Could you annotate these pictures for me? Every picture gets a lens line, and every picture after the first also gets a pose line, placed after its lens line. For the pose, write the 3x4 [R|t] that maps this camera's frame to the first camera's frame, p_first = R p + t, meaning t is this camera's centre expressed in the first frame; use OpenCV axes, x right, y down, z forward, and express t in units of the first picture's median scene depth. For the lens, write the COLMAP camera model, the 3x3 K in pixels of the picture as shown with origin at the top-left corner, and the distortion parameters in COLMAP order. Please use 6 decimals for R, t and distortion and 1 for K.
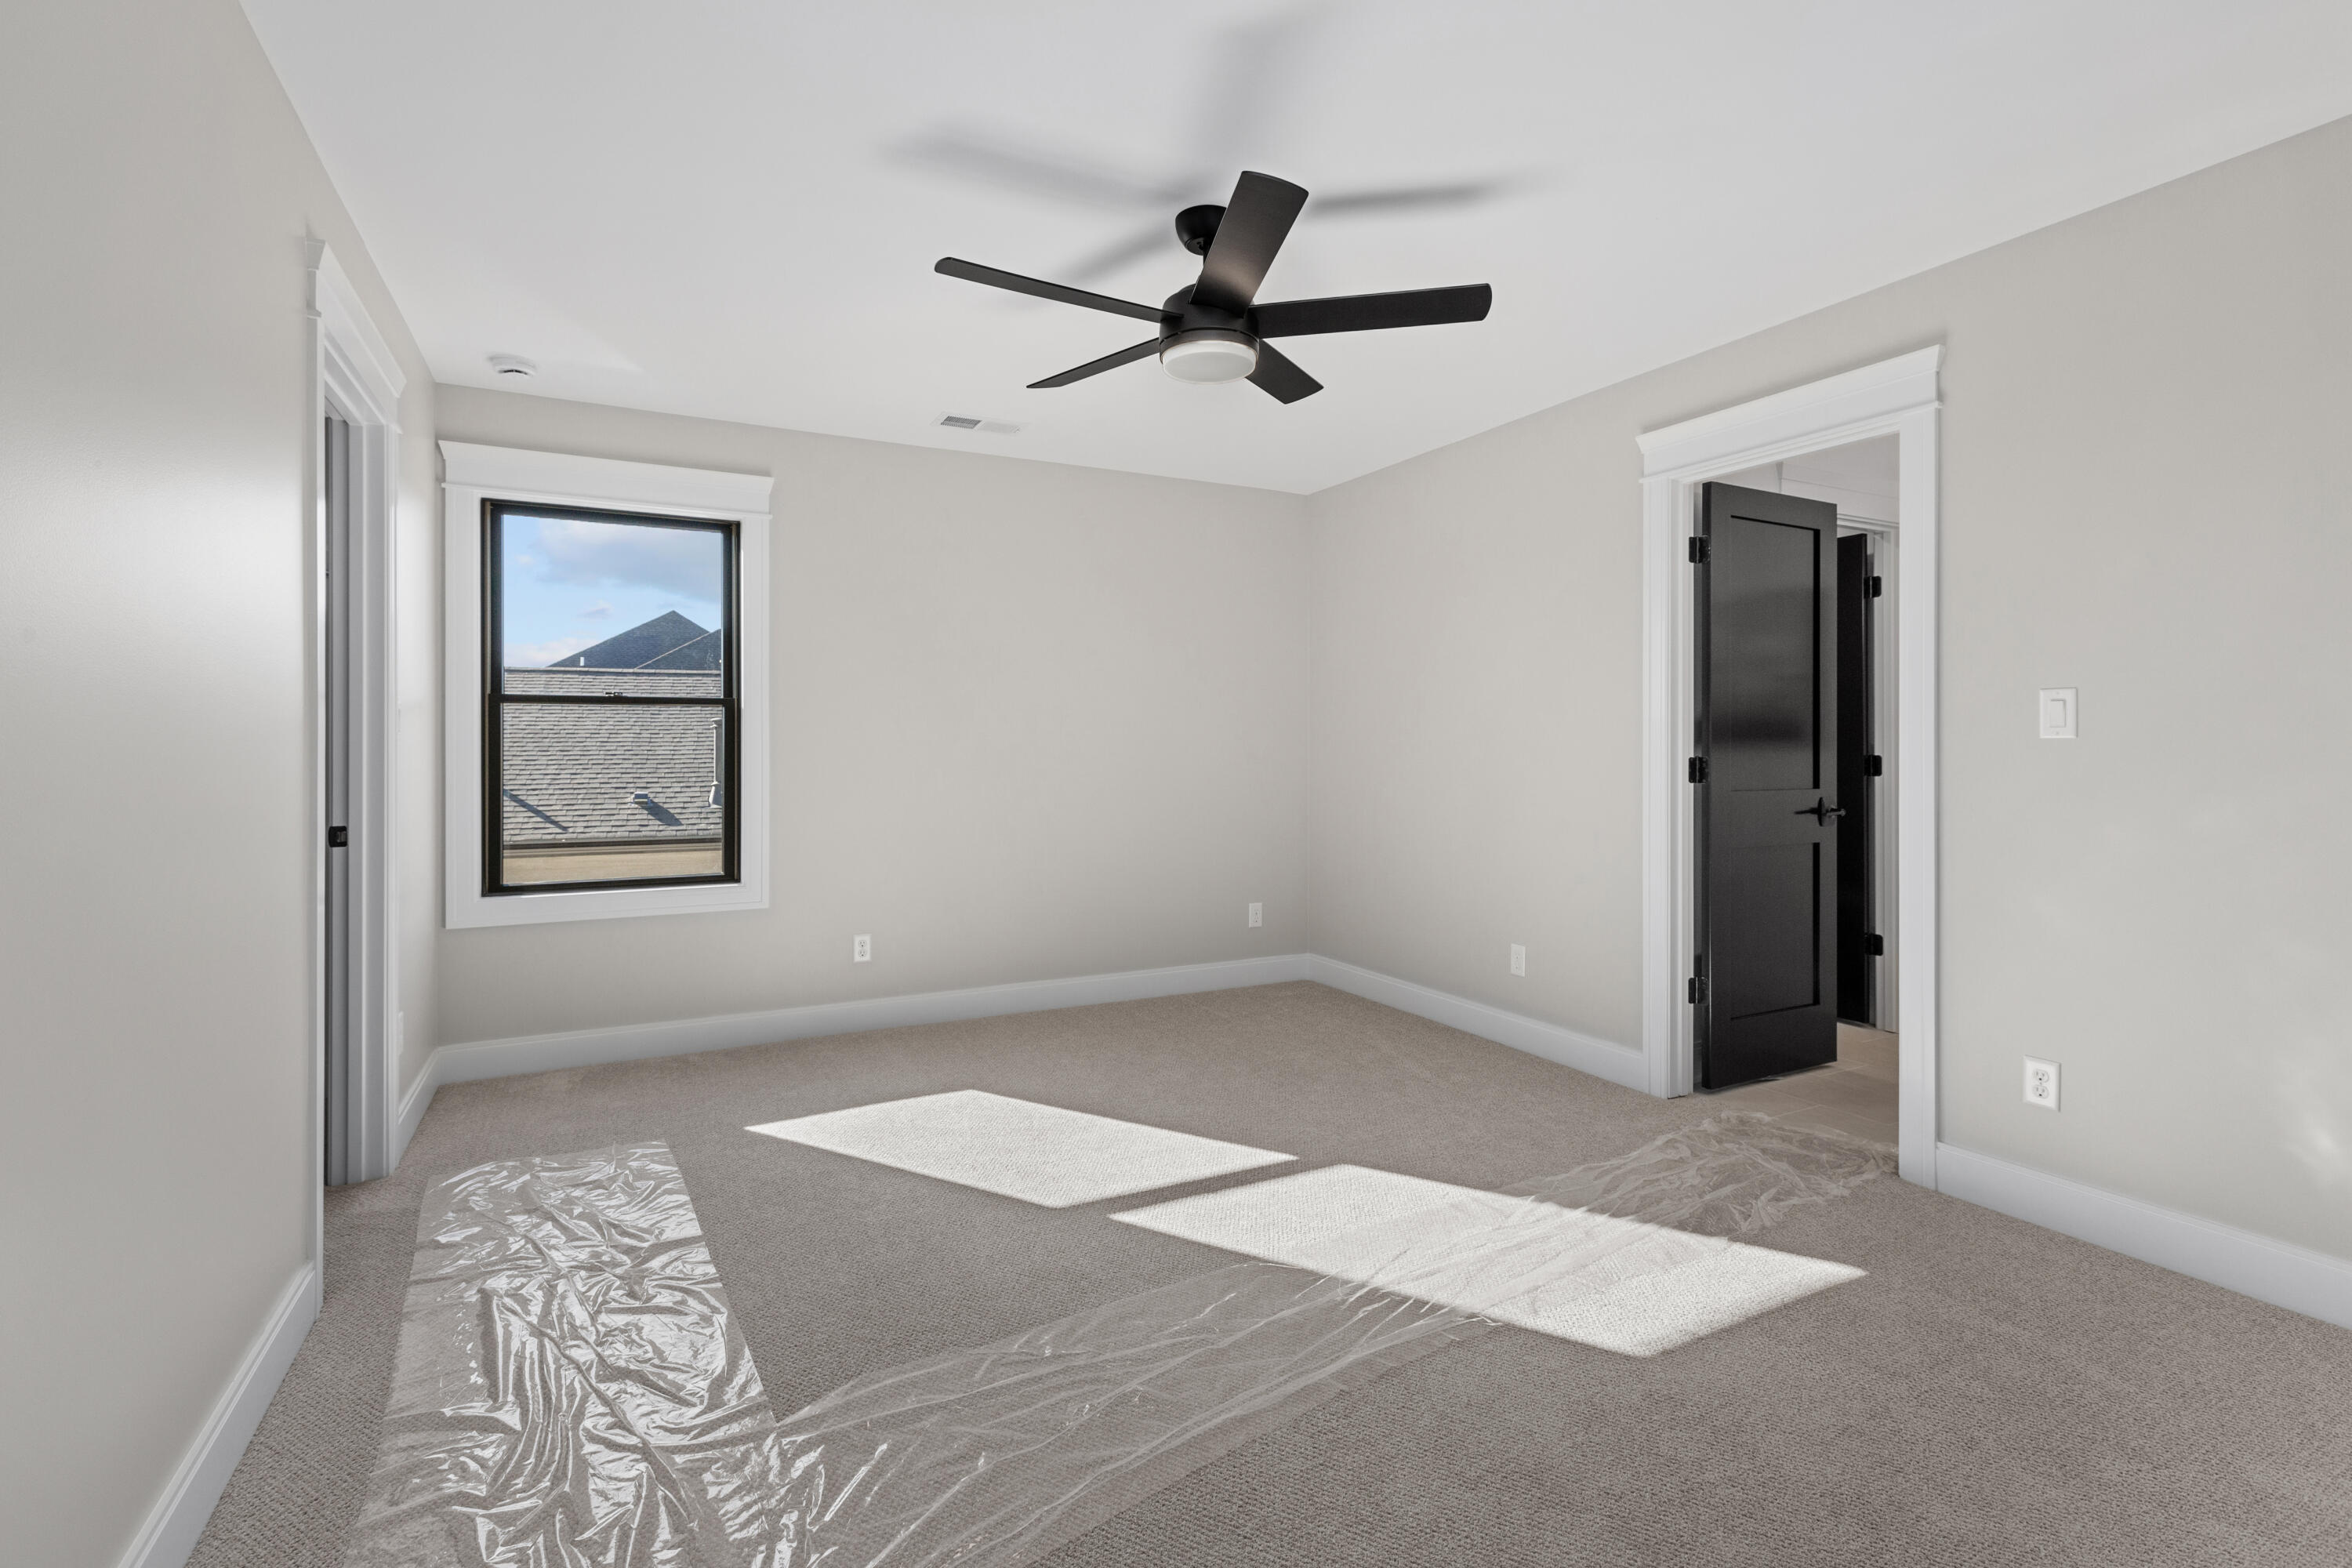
lens RADIAL K [[1060.0, 0, 1172.7], [0, 1060.0, 746.6], [0, 0, 1]] dist [0.001425, -0.000548]
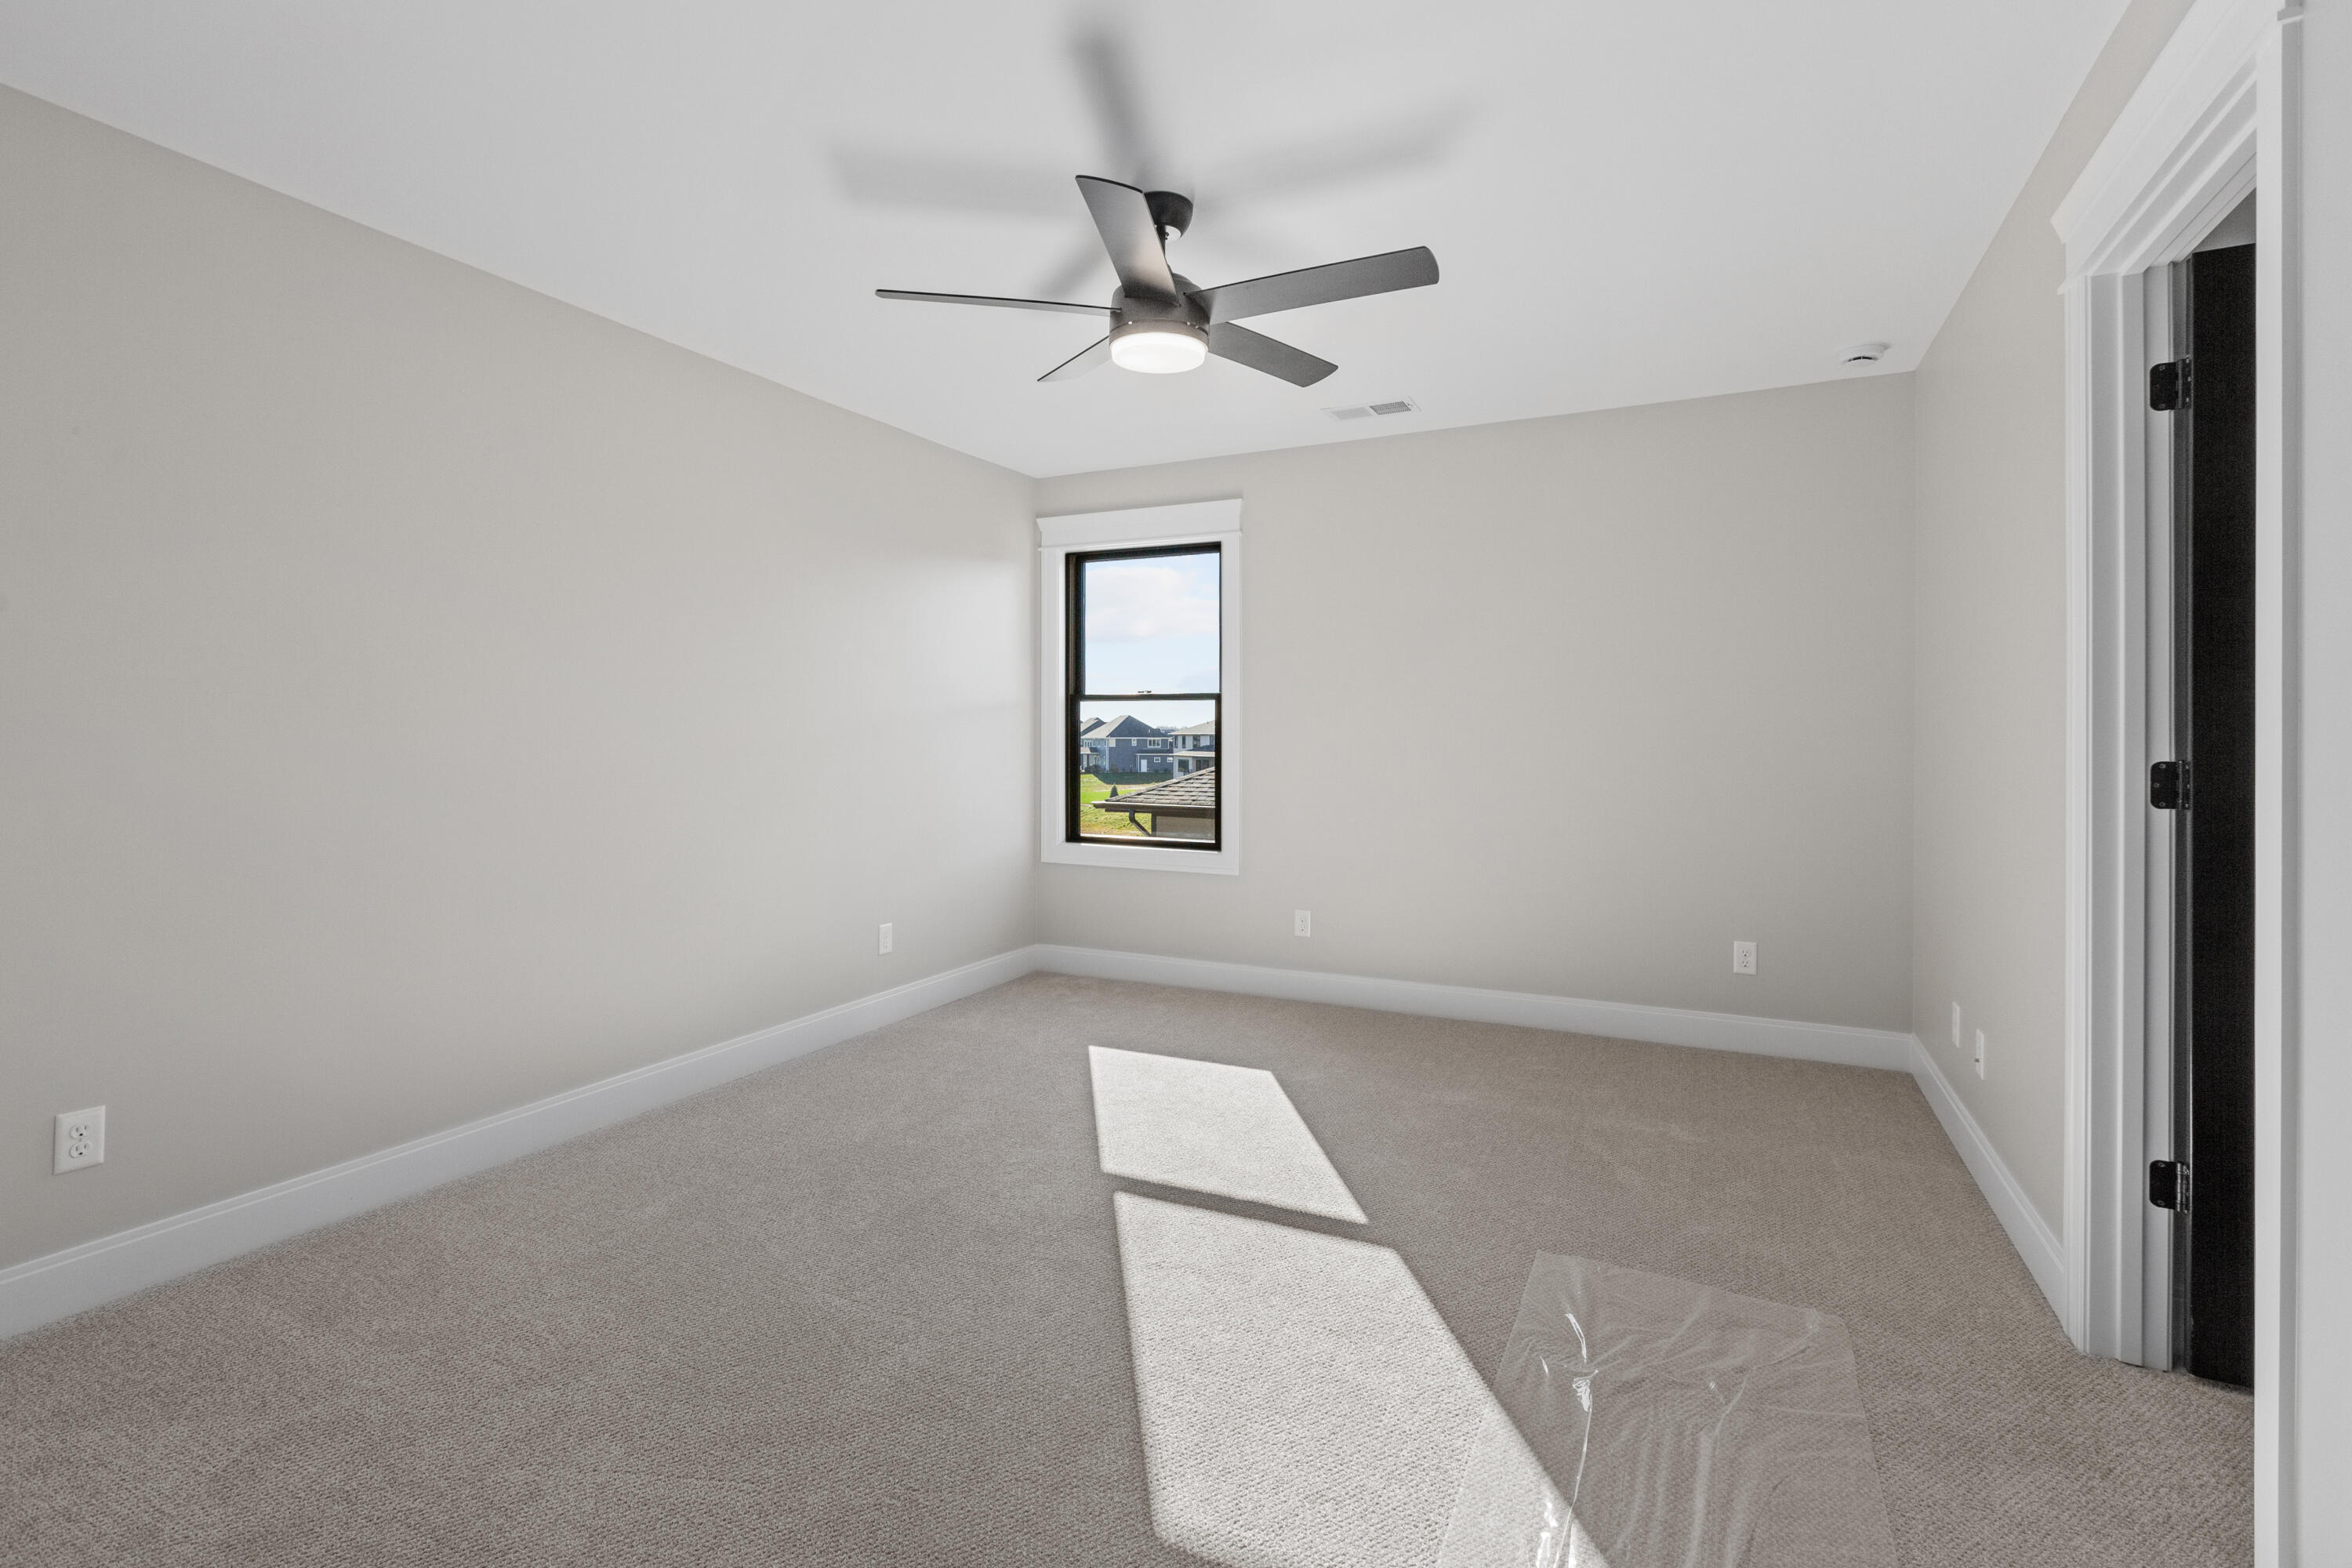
lens RADIAL K [[1060.0, 0, 1225.4], [0, 1060.0, 715.4], [0, 0, 1]] dist [0.001425, -0.000548]
pose [[0.622578, -0.013990, -0.782433, 0.540662], [-0.002001, 0.999808, -0.019468, 0.002709], [0.782555, 0.013686, 0.622431, 0.295994]]
